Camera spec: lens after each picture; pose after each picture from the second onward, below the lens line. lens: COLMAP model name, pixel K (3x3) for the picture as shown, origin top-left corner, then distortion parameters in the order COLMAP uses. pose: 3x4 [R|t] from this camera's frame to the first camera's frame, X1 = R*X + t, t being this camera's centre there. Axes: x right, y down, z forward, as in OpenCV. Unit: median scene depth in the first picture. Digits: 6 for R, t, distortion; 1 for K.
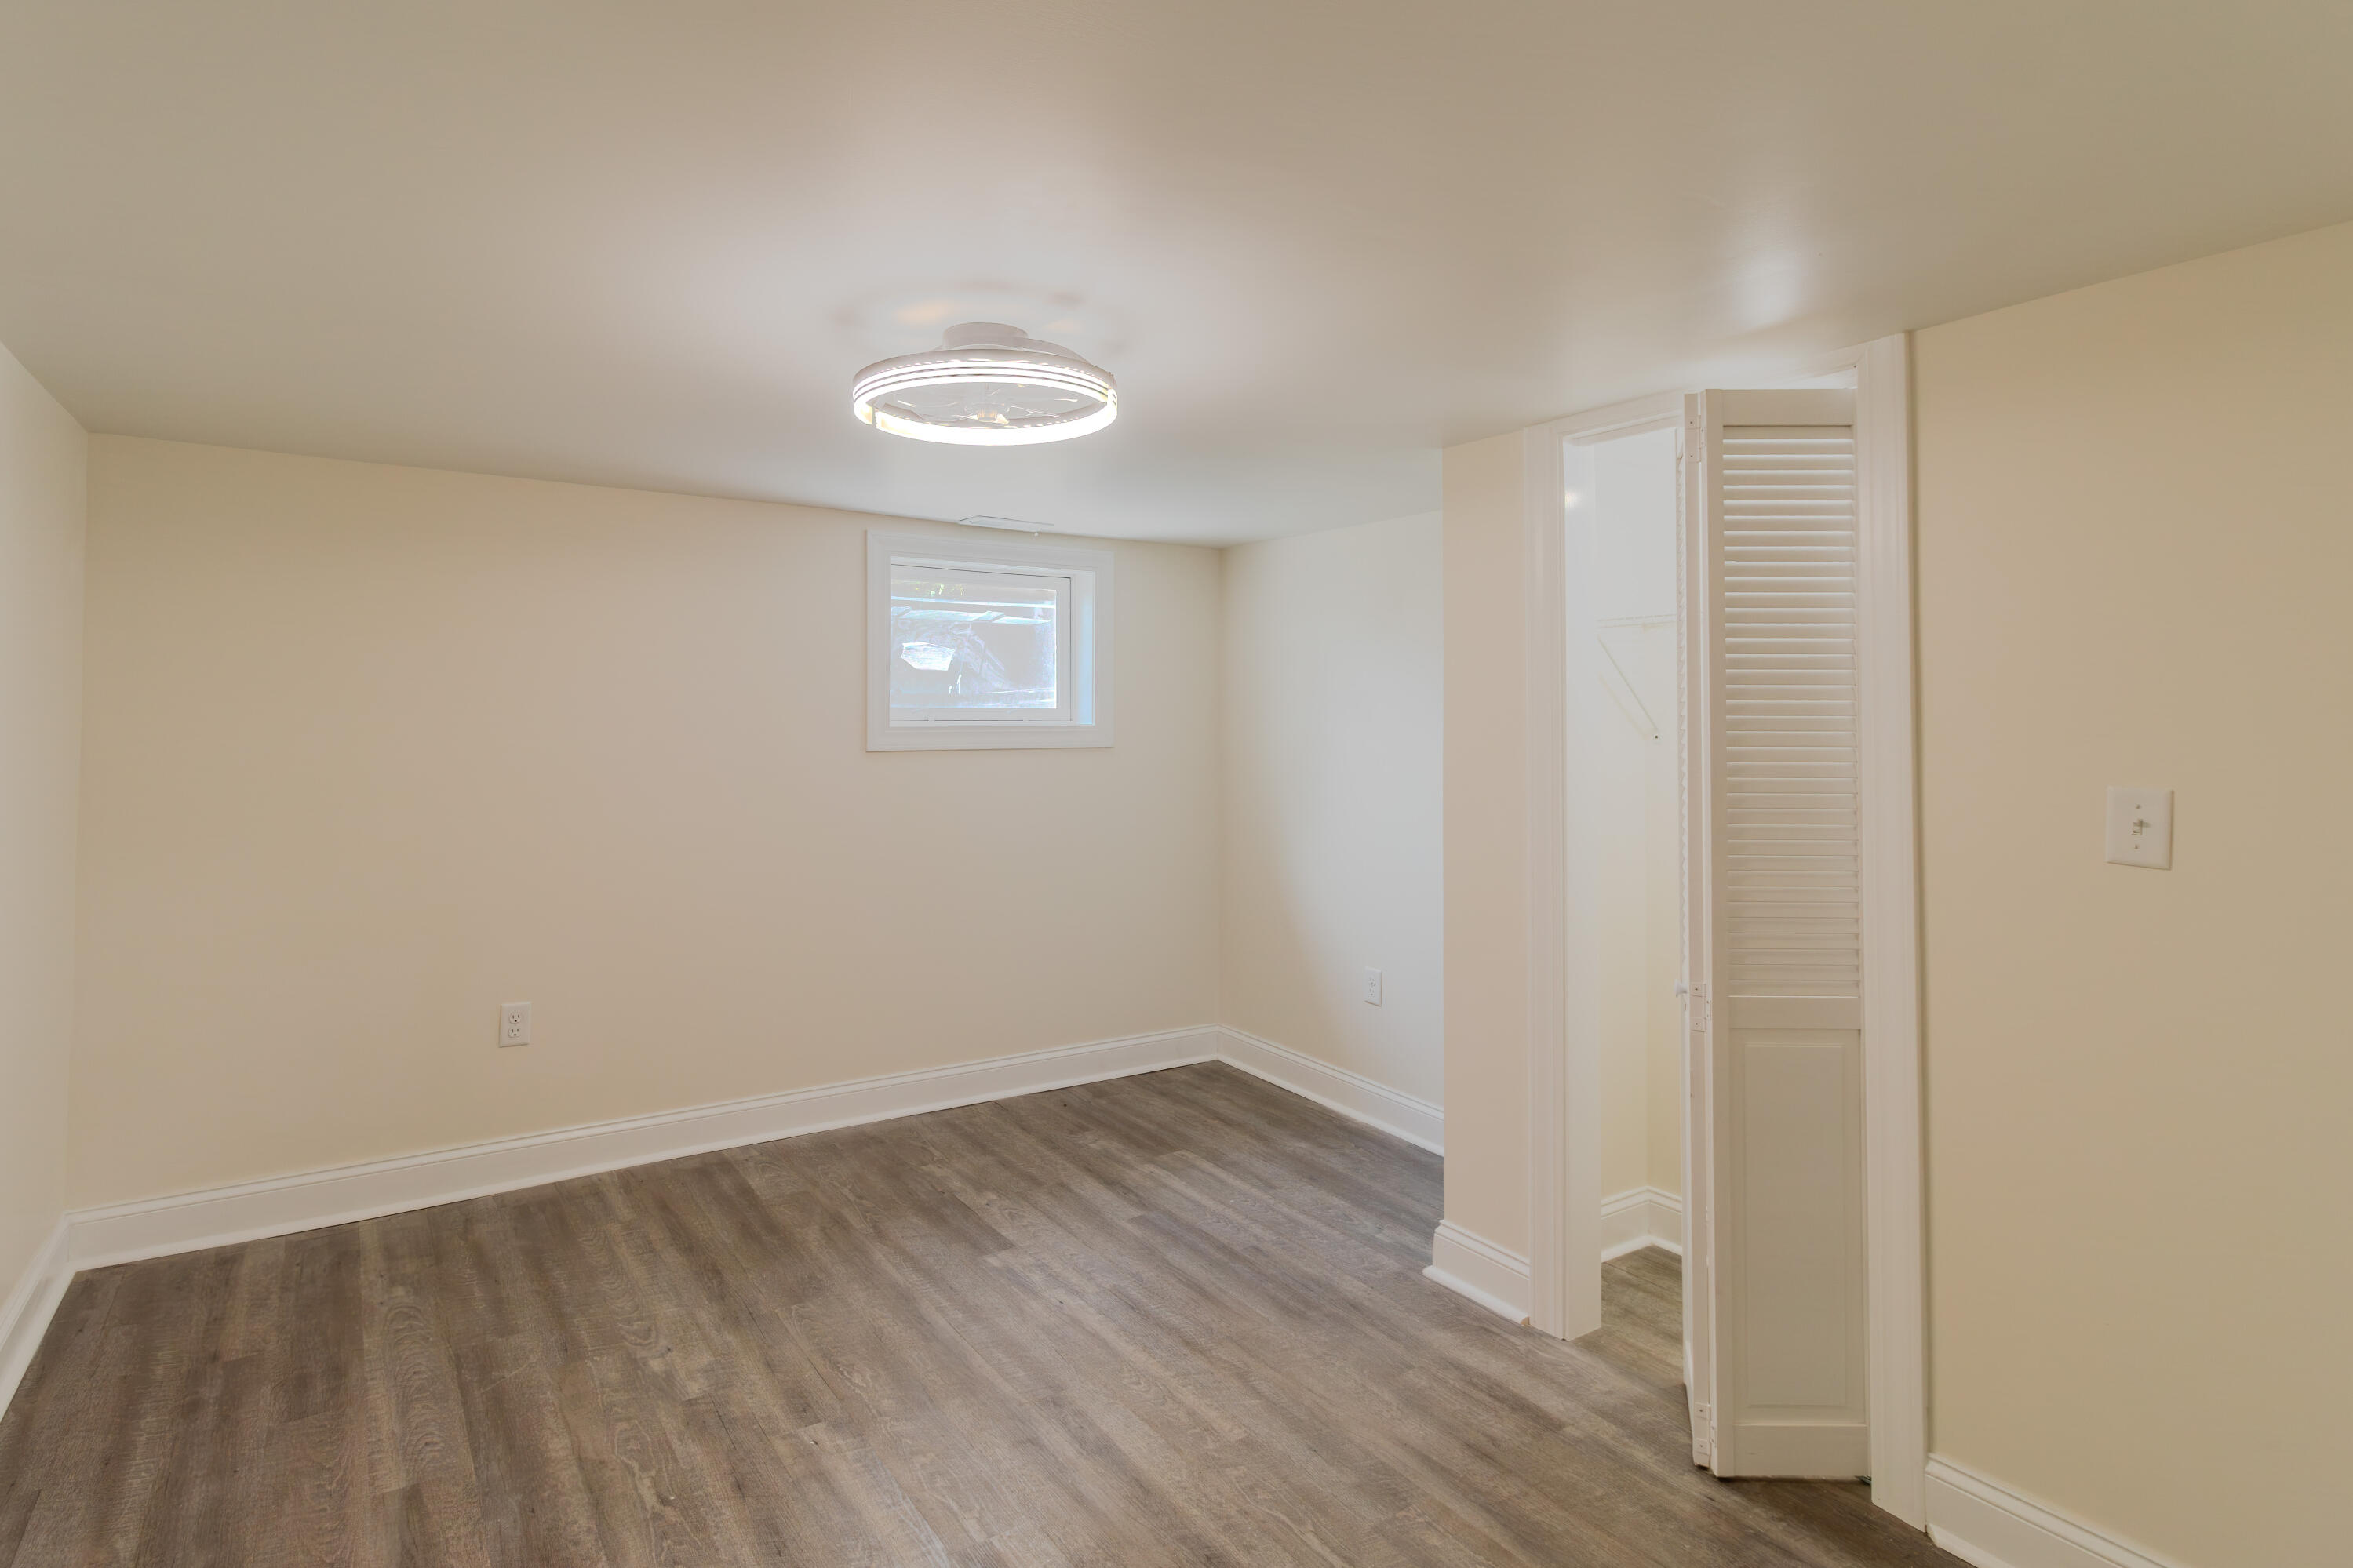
lens RADIAL K [[1151.3, 0, 1214.5], [0, 1151.3, 717.9], [0, 0, 1]] dist [0.001727, 0.000170]
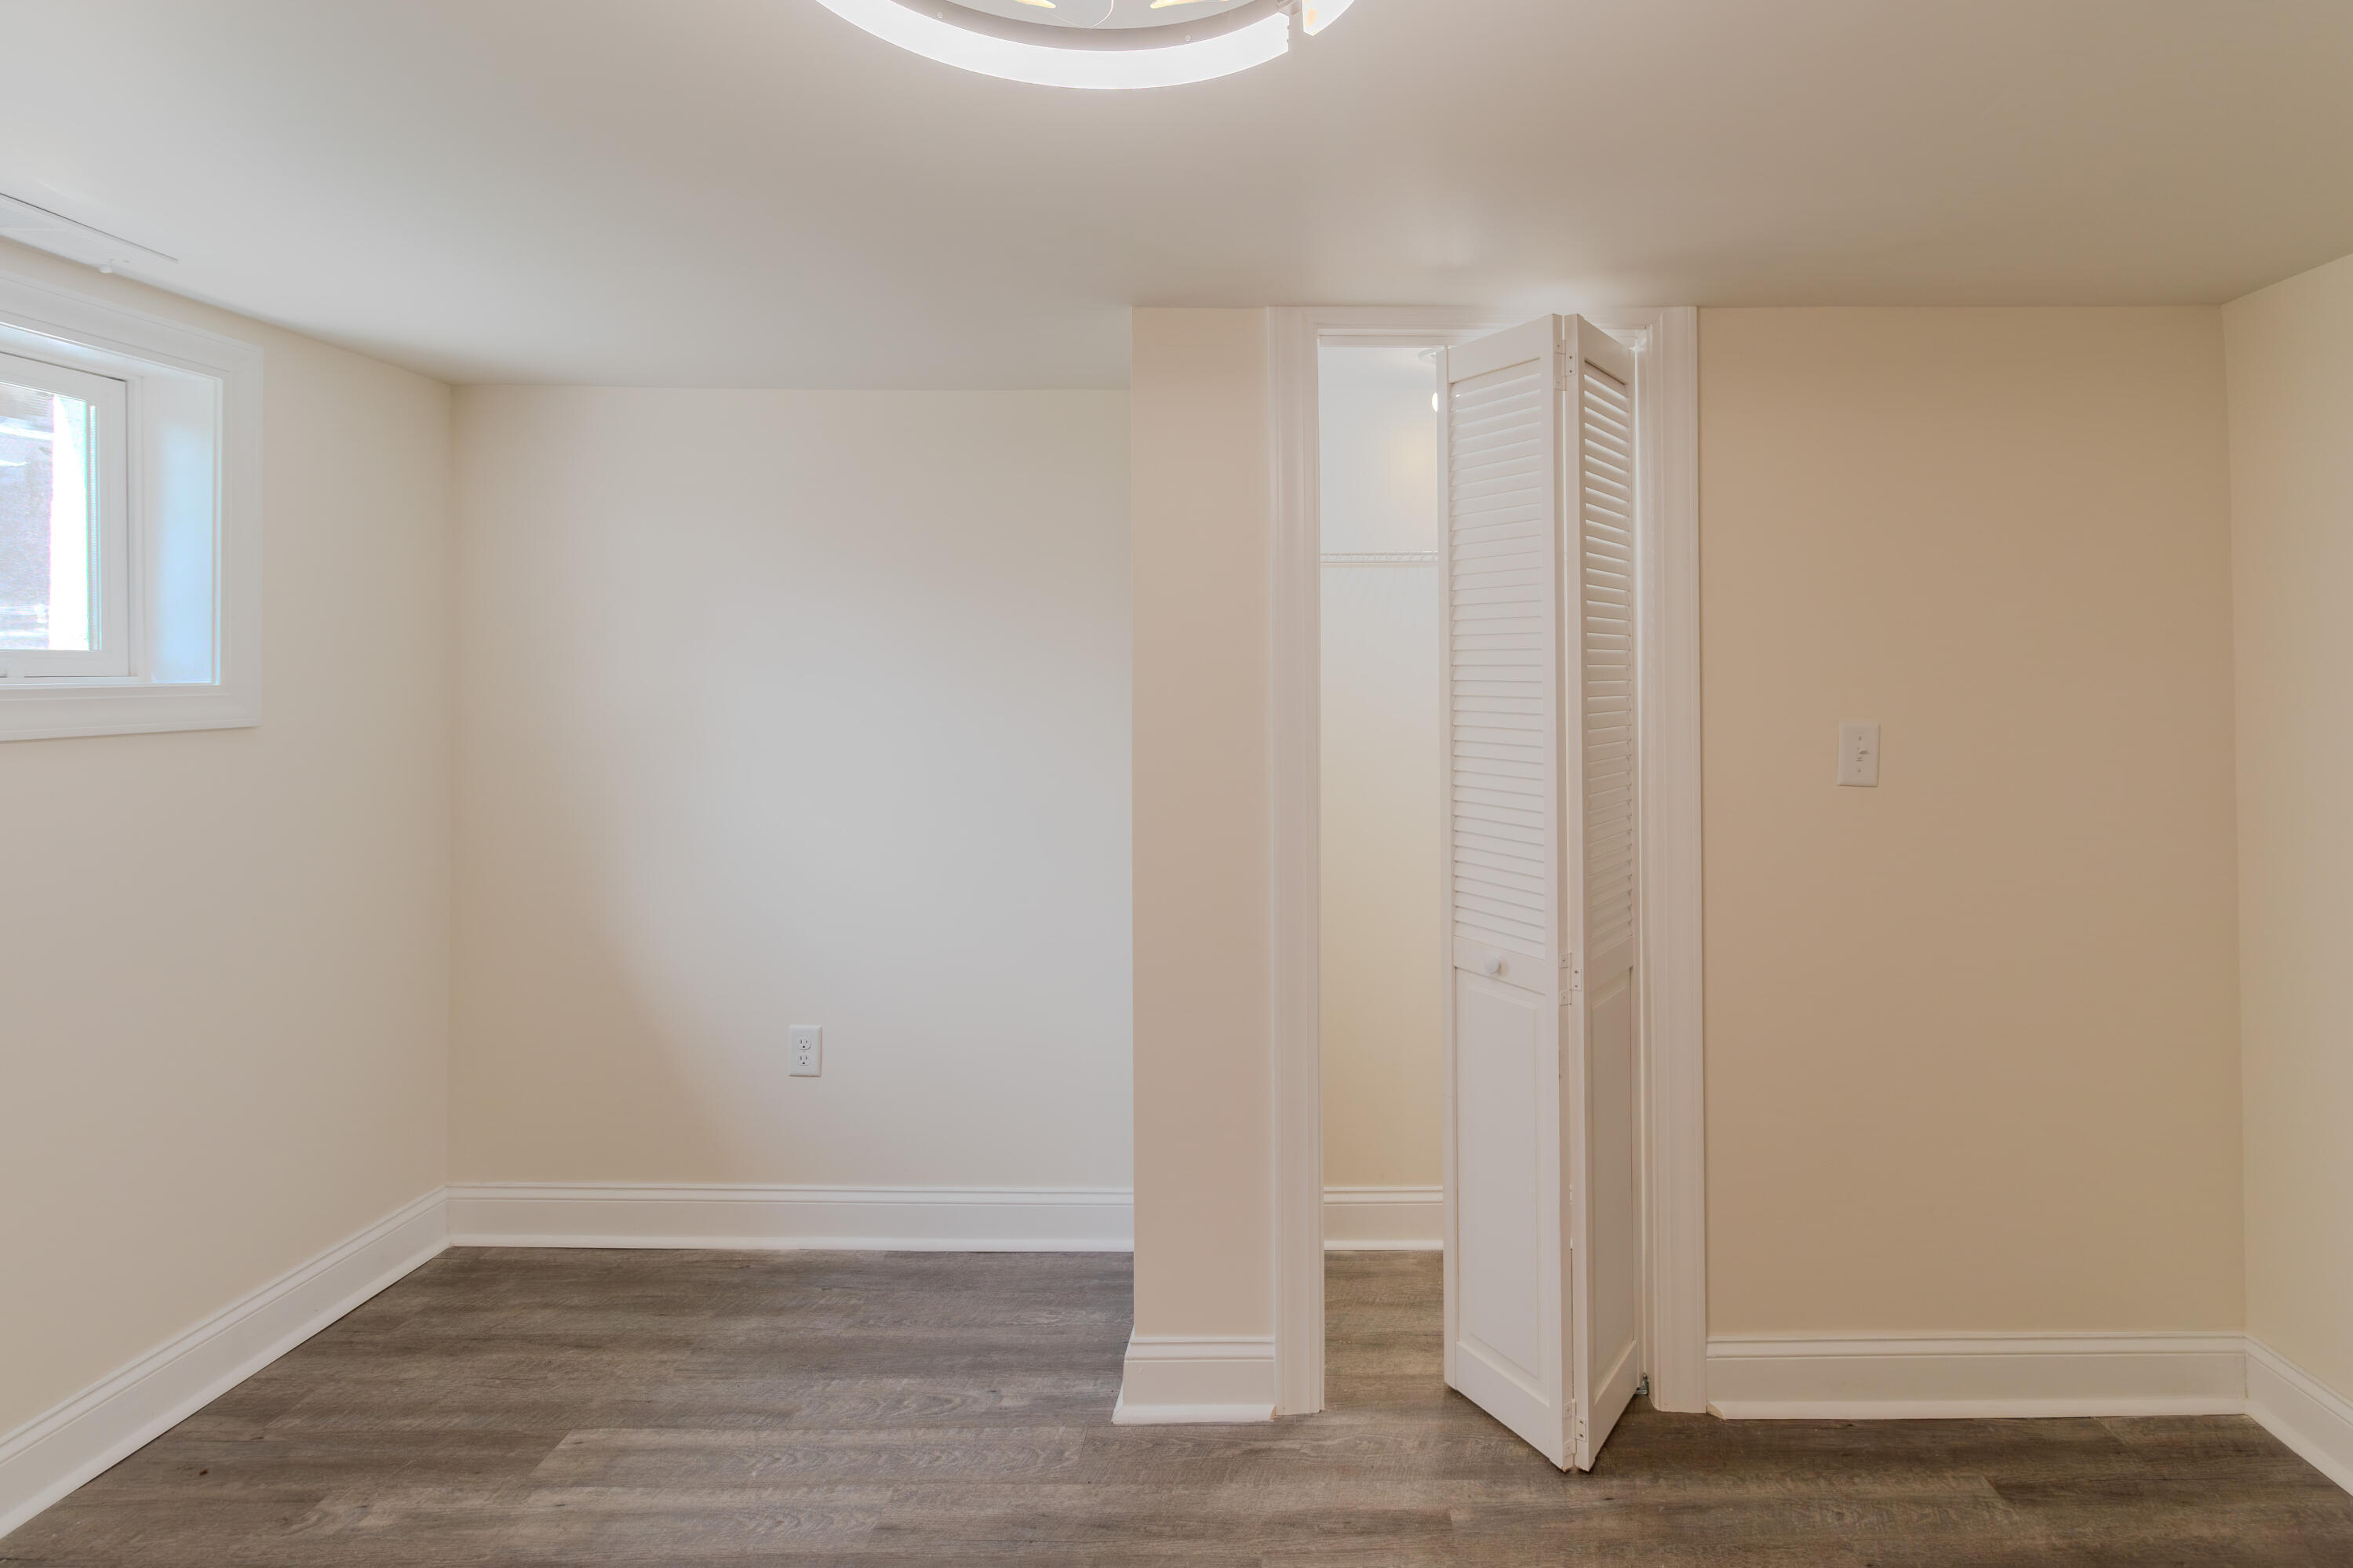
lens RADIAL K [[1118.9, 0, 1178.2], [0, 1118.9, 680.2], [0, 0, 1]] dist [0.000515, -0.001139]
pose [[0.586191, -0.007297, 0.810140, -0.331648], [0.002152, 0.999970, 0.007449, 0.002211], [-0.810170, -0.002624, 0.586189, 0.490713]]
